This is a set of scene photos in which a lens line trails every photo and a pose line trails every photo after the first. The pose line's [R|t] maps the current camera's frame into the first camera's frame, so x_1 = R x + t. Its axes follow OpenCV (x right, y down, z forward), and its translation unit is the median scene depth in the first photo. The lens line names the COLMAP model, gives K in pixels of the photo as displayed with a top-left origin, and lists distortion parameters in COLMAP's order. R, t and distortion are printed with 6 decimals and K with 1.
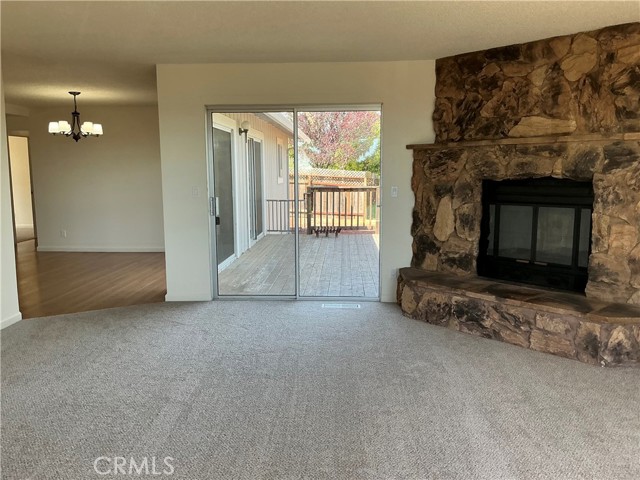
lens RADIAL K [[529.8, 0, 324.0], [0, 529.8, 236.3], [0, 0, 1]] dist [0.076862, -0.135076]
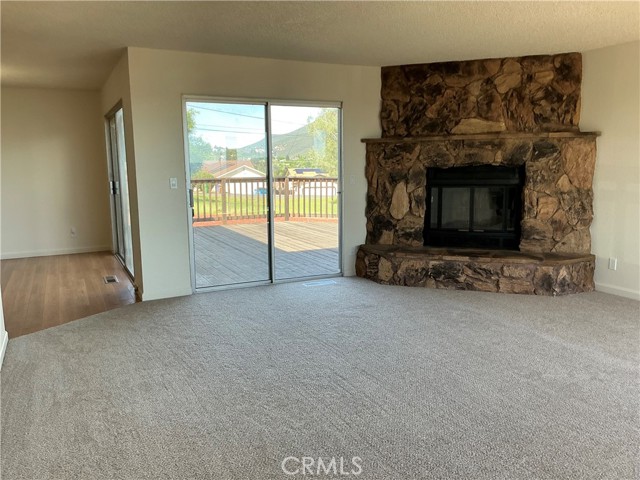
lens RADIAL K [[529.8, 0, 303.5], [0, 529.8, 238.8], [0, 0, 1]] dist [0.076862, -0.135076]
pose [[0.879209, -0.072681, 0.470860, -0.585698], [0.065200, 0.997352, 0.032205, 0.000360], [-0.471954, 0.002385, 0.881620, 0.042295]]
